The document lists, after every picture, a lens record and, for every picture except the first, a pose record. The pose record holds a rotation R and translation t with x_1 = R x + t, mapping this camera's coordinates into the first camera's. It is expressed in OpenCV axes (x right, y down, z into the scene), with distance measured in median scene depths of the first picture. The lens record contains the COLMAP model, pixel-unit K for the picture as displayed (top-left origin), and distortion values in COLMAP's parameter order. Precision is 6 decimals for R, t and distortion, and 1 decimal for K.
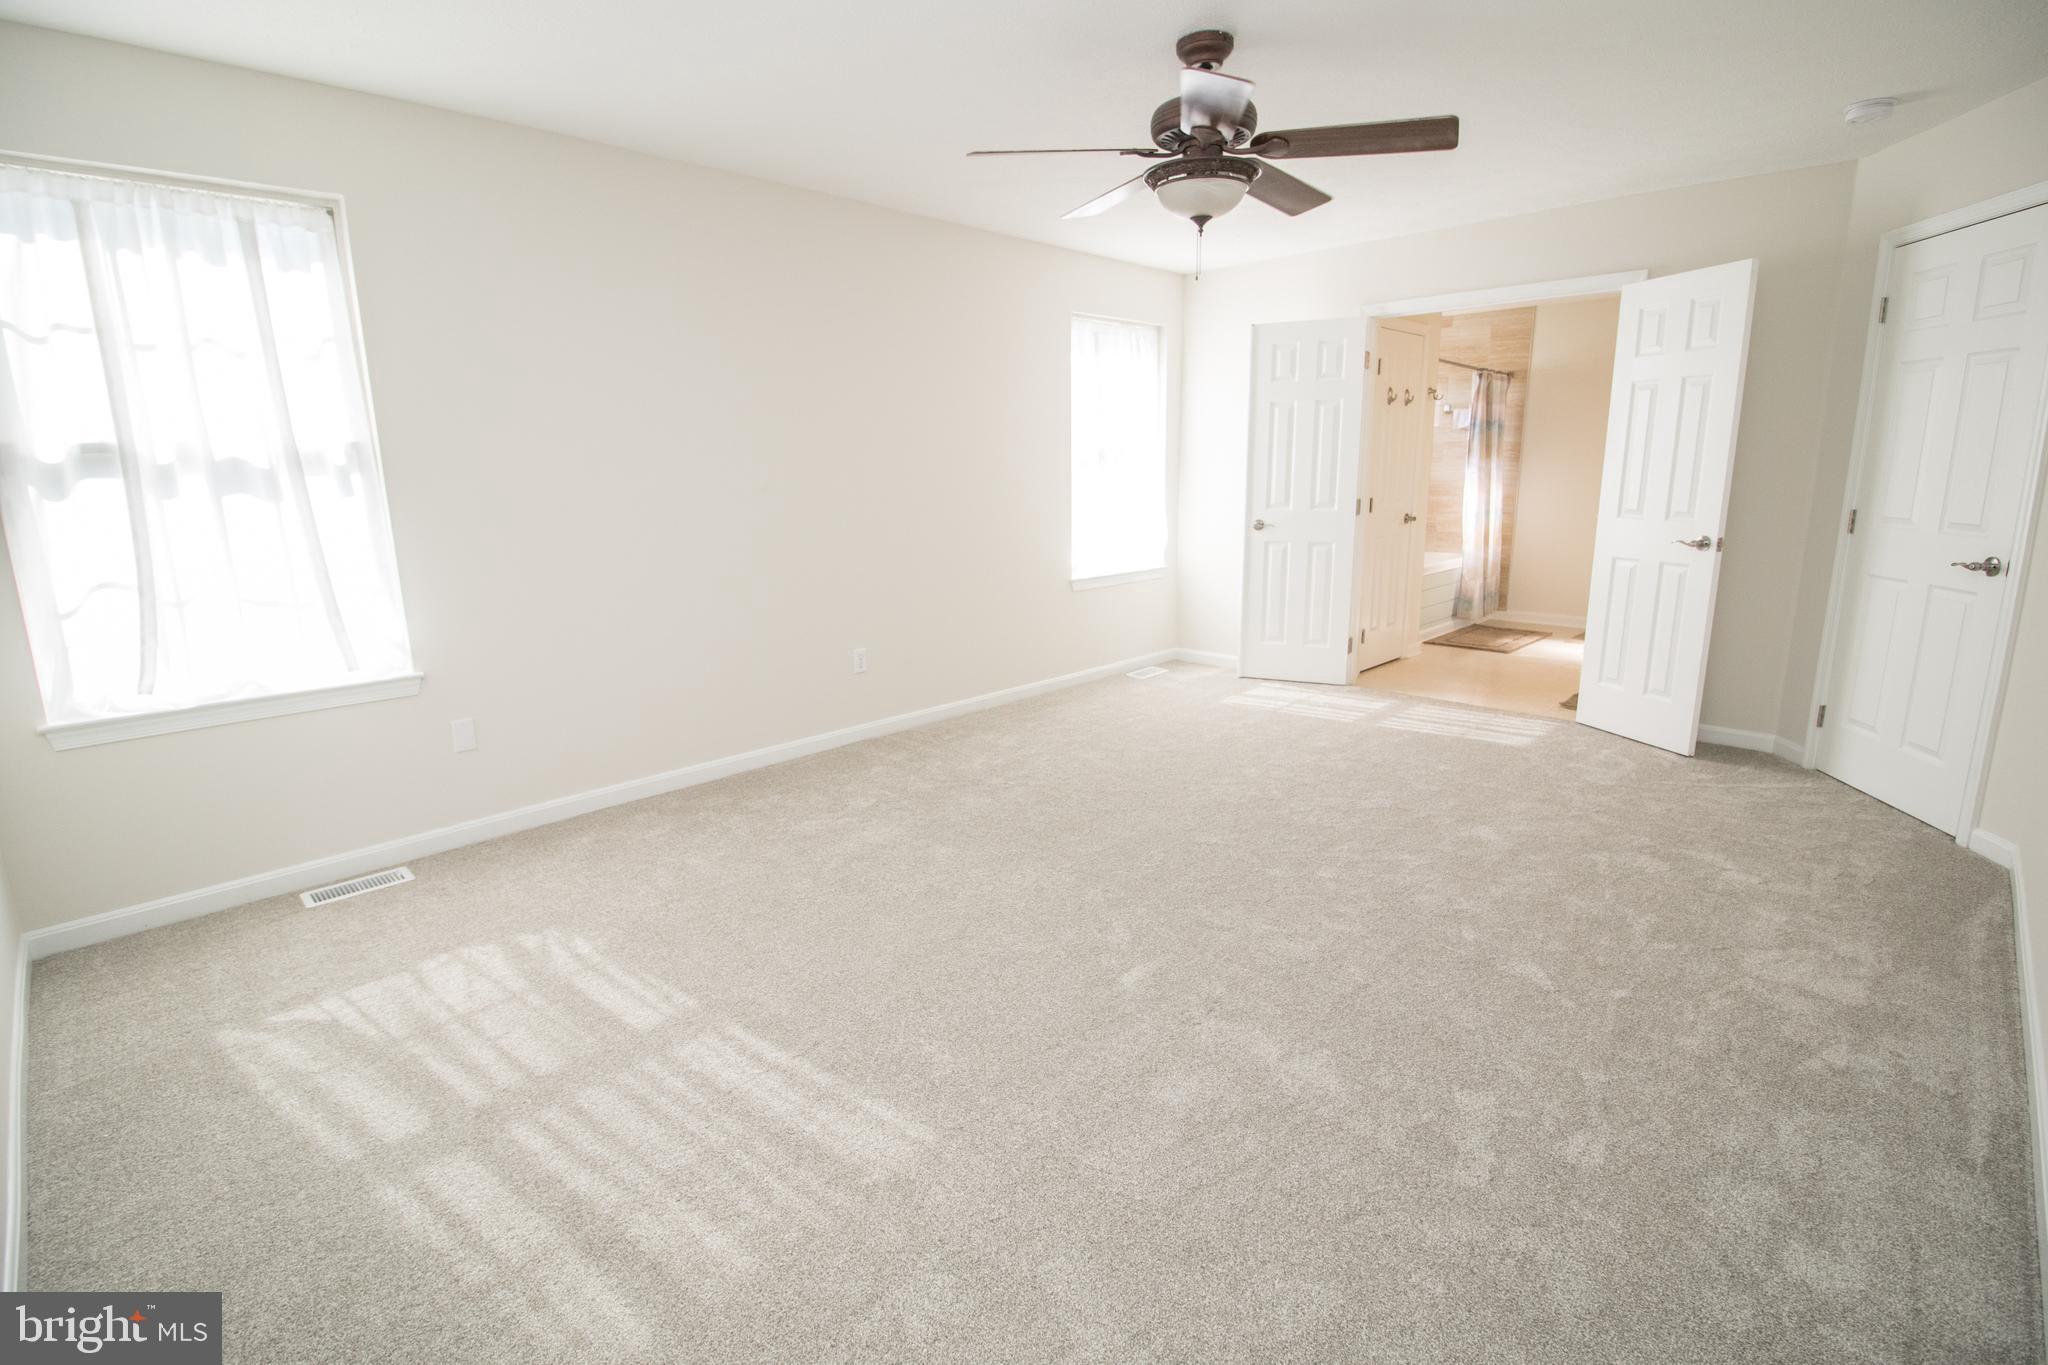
lens RADIAL K [[968.6, 0, 1019.1], [0, 968.6, 671.2], [0, 0, 1]] dist [0.014489, -0.021208]
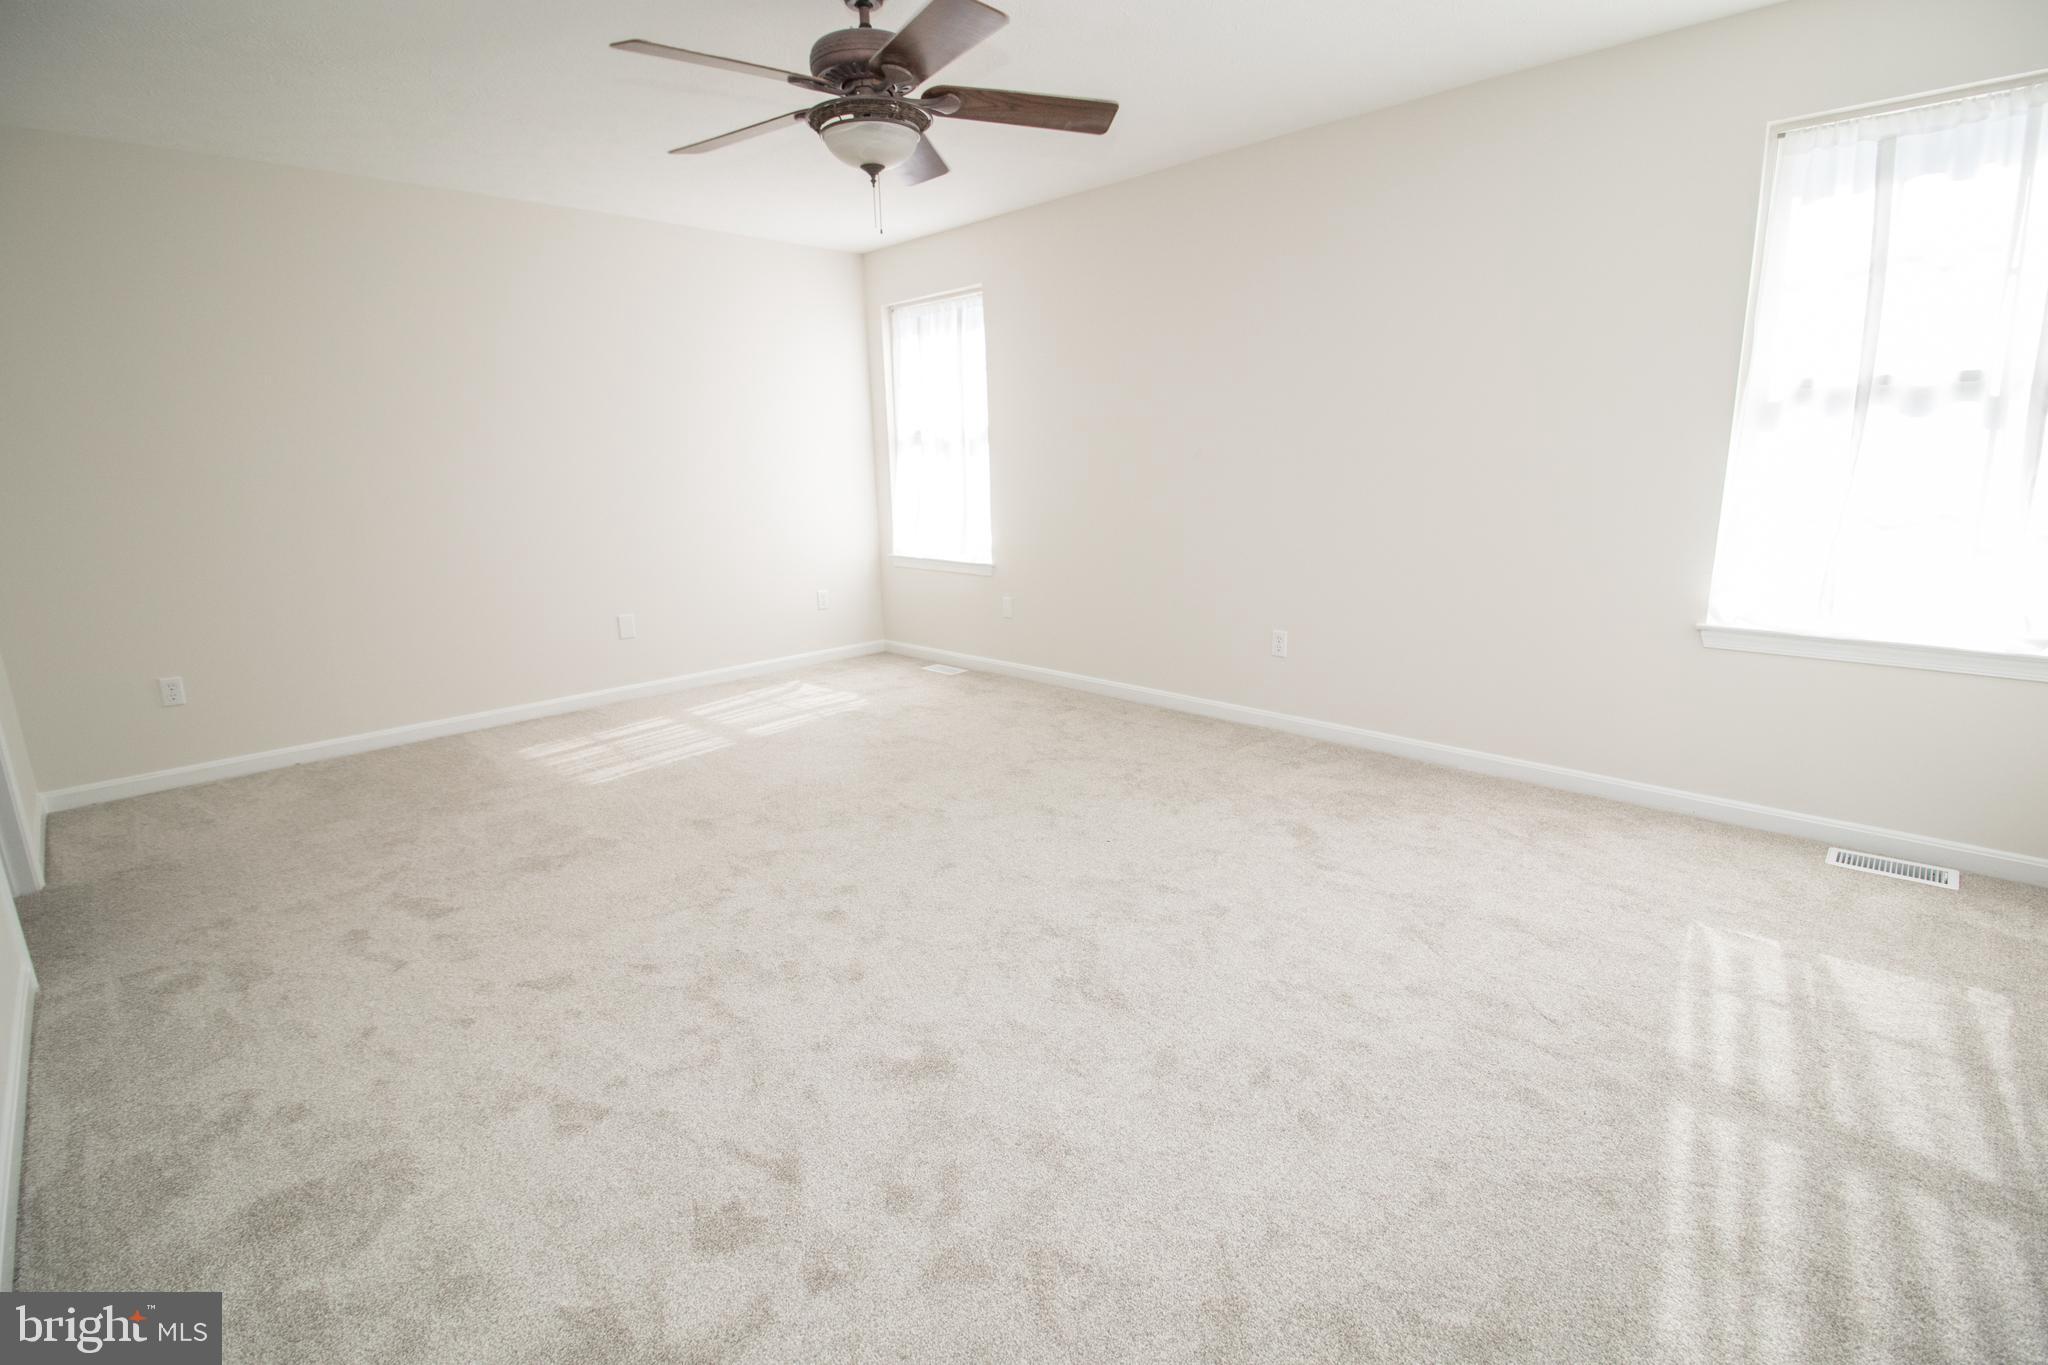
lens RADIAL K [[947.0, 0, 1020.3], [0, 947.0, 670.3], [0, 0, 1]] dist [0.001931, -0.013895]
pose [[-0.024462, 0.250981, -0.967683, 1.174821], [-0.173753, 0.952173, 0.251350, -0.275582], [0.984485, 0.174286, 0.020317, 1.191396]]
